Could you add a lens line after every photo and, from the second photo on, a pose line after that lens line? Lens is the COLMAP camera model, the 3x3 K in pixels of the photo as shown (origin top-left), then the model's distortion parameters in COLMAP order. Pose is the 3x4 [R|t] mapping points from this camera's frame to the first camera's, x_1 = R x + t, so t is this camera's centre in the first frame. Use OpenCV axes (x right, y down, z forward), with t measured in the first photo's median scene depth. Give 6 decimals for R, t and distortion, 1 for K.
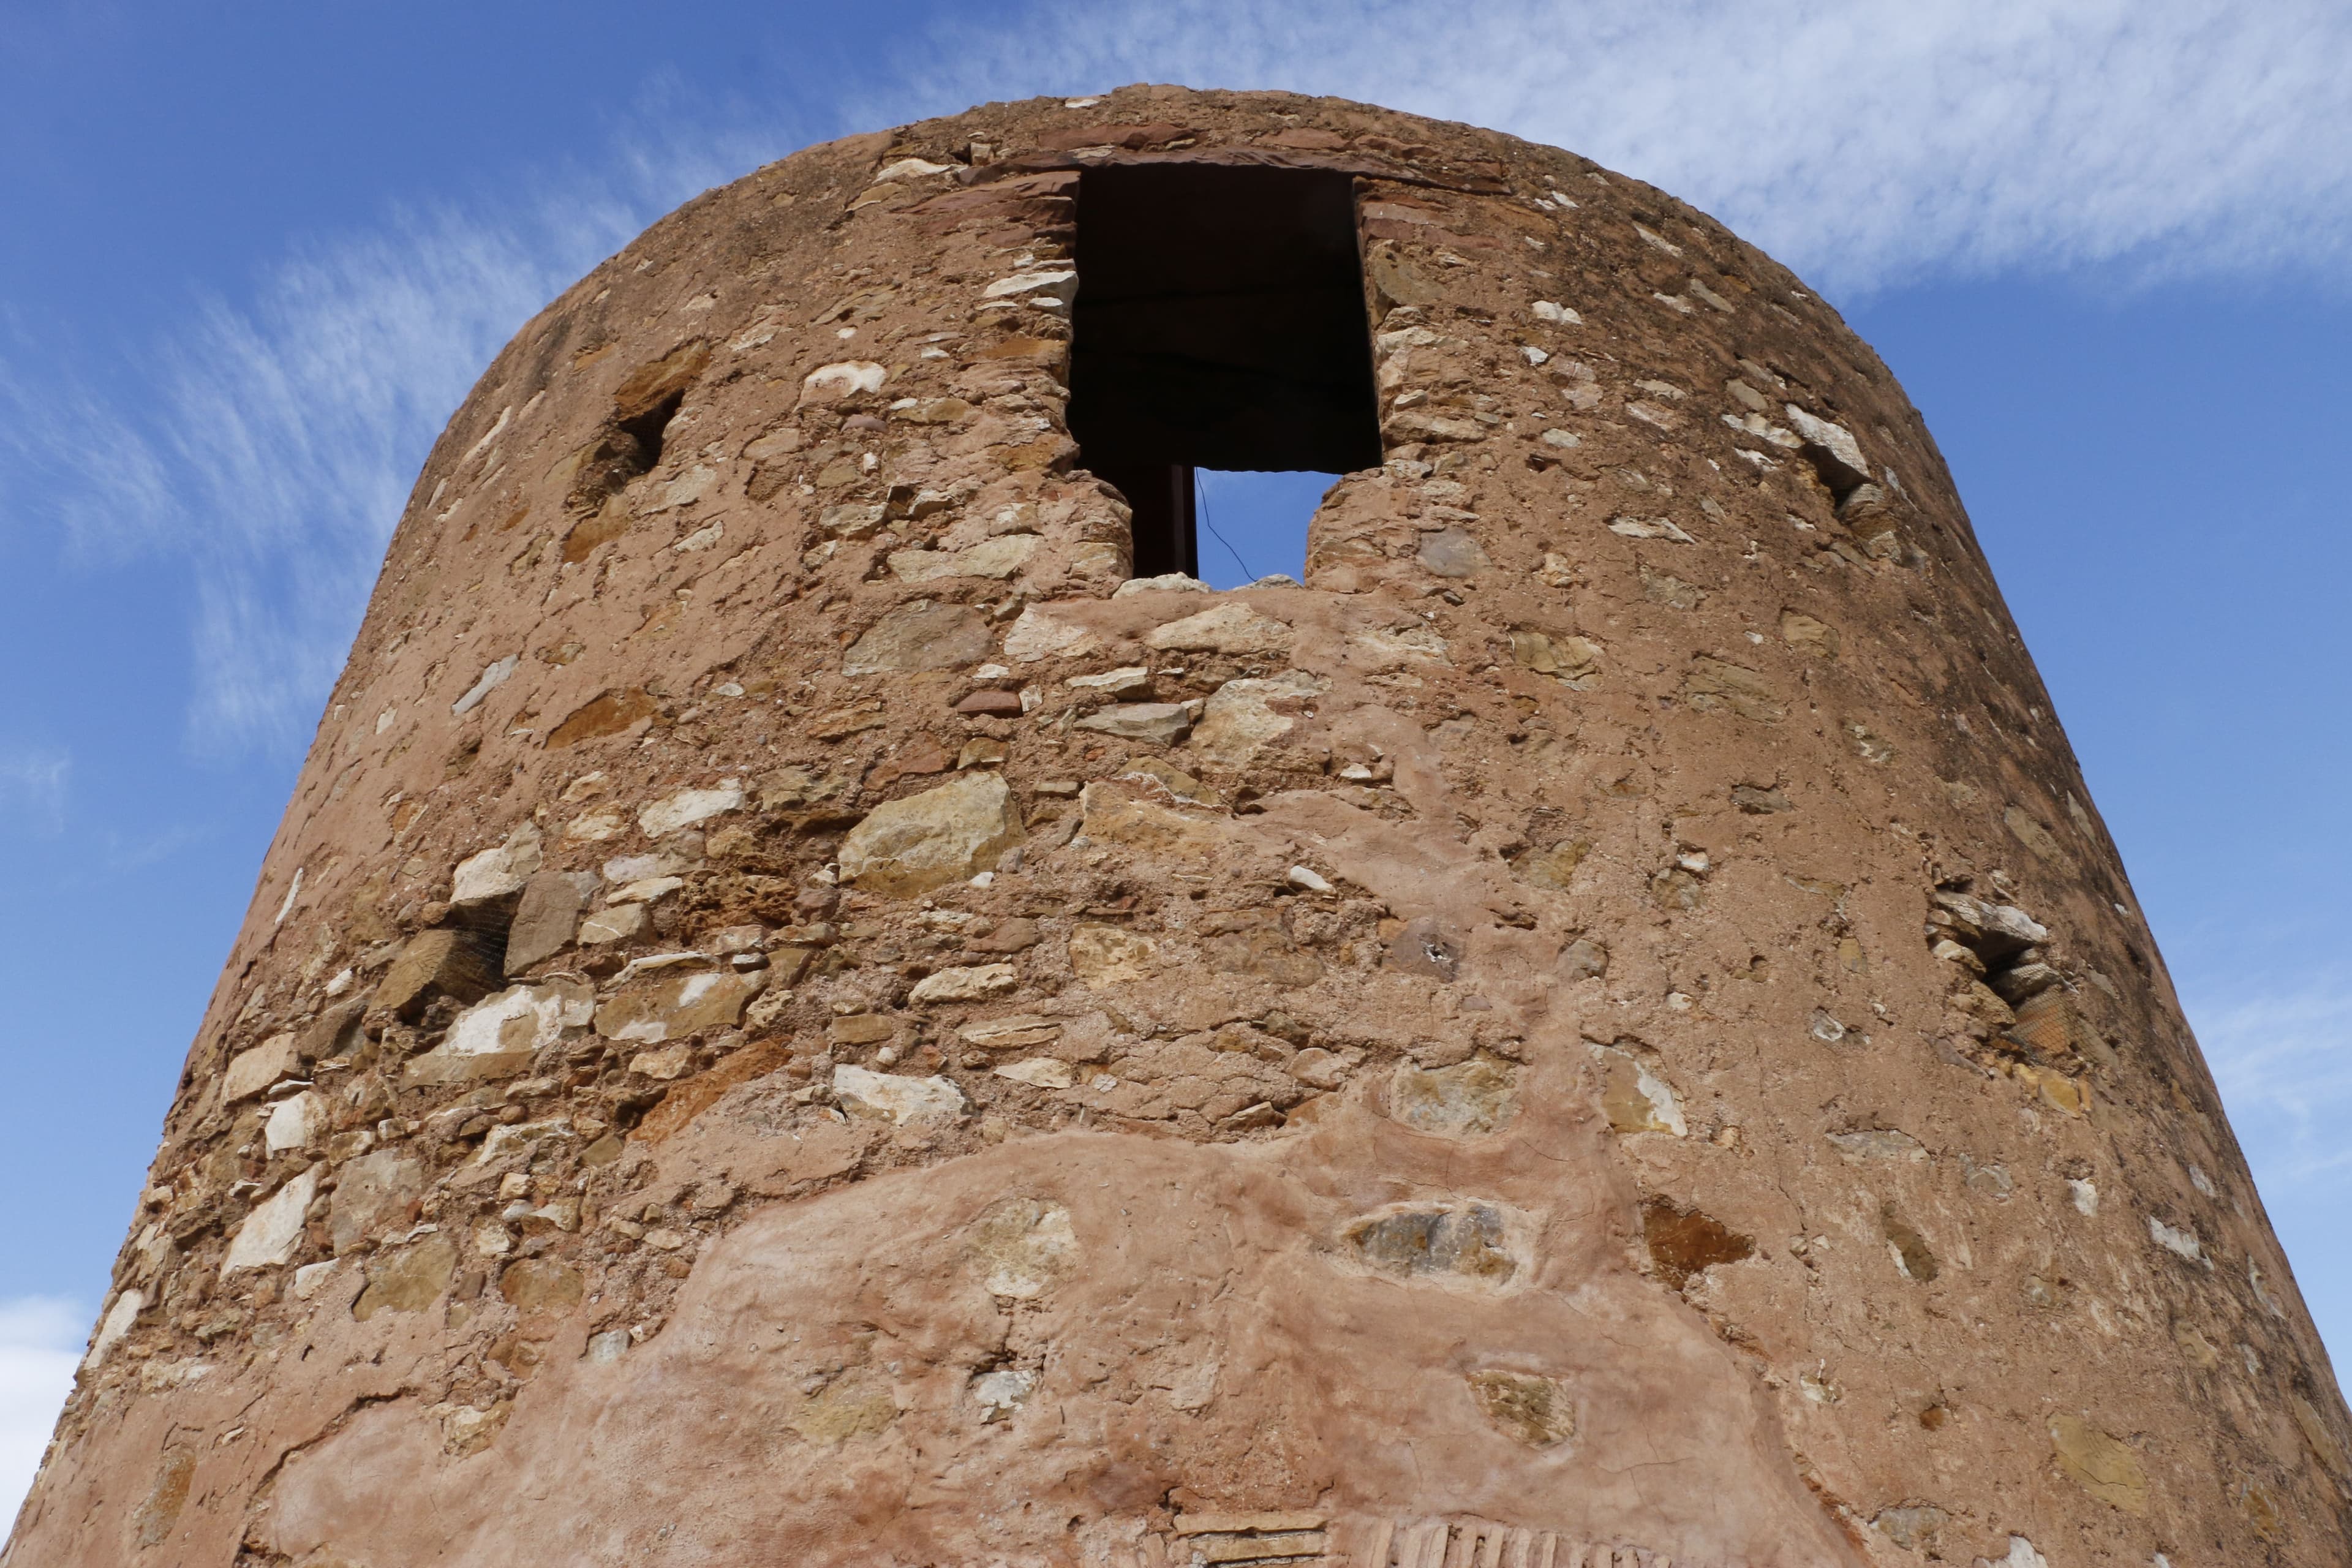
lens RADIAL K [[1841.0, 0, 1168.9], [0, 1841.0, 823.6], [0, 0, 1]] dist [-0.169788, 0.128721]
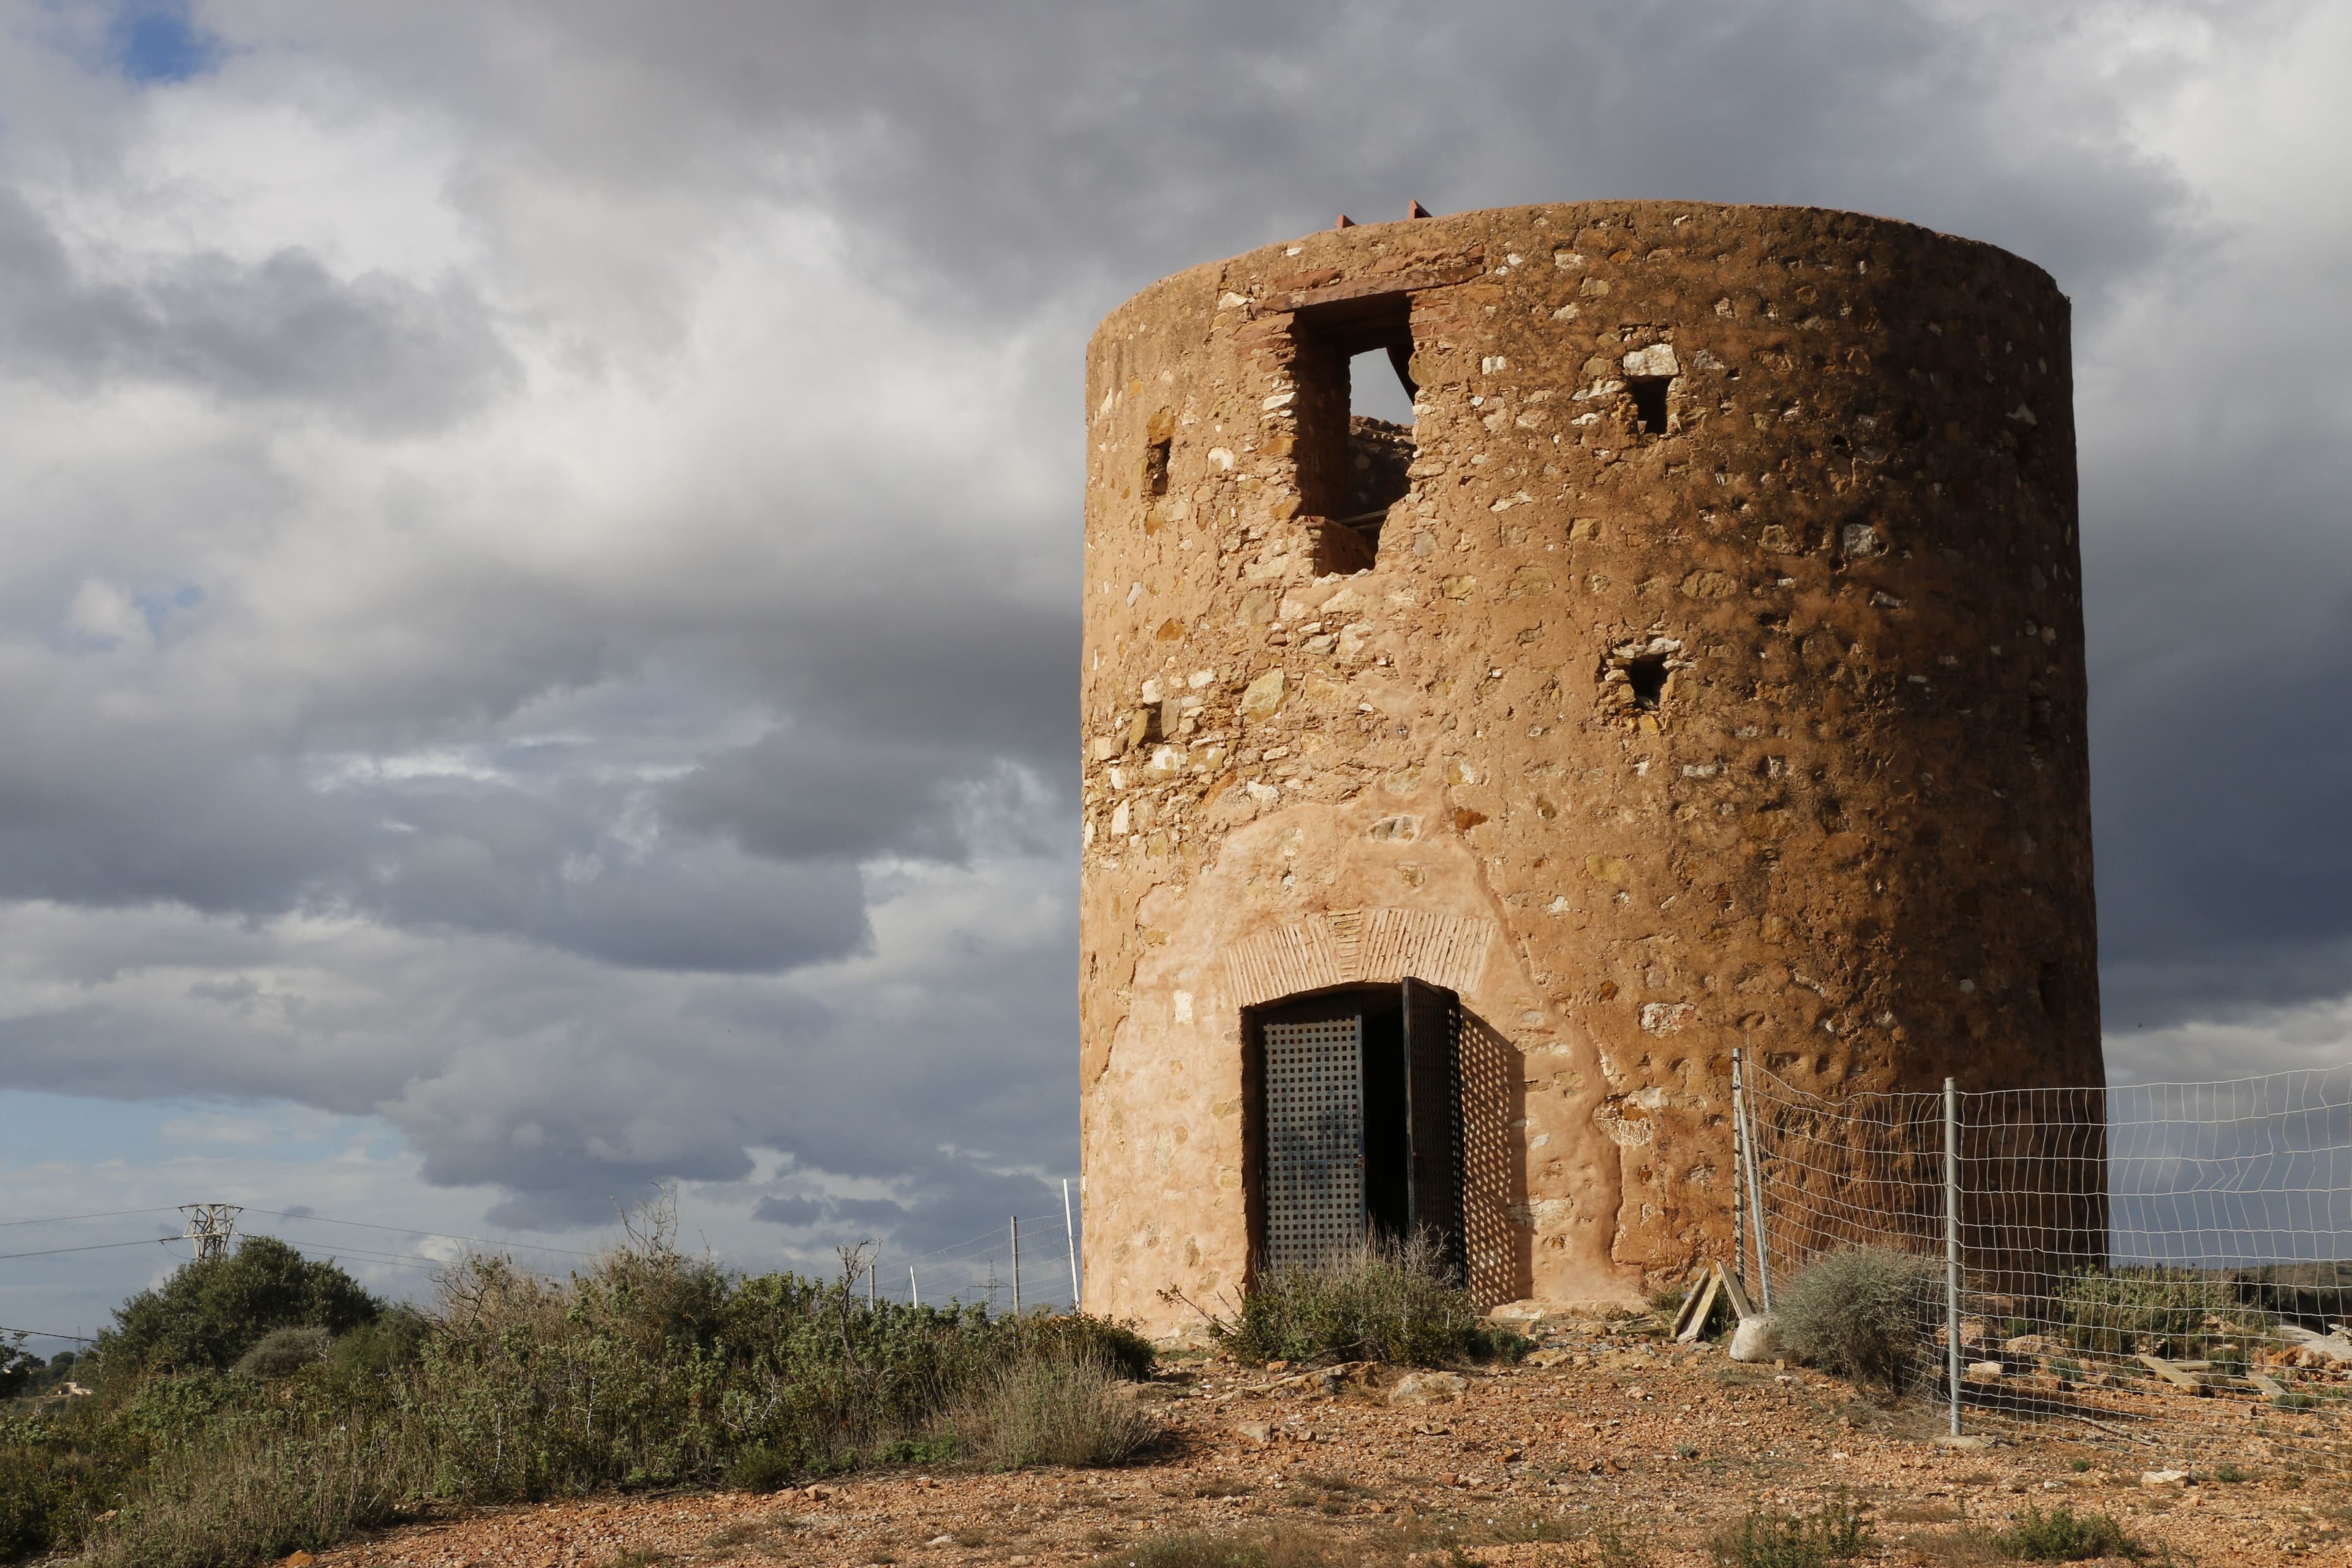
lens RADIAL K [[1841.0, 0, 1168.9], [0, 1841.0, 823.6], [0, 0, 1]] dist [-0.169788, 0.128721]
pose [[0.864456, -0.099253, -0.492813, 1.270025], [0.317317, 0.868073, 0.381785, -1.068788], [0.389904, -0.486414, 0.781905, -1.640700]]
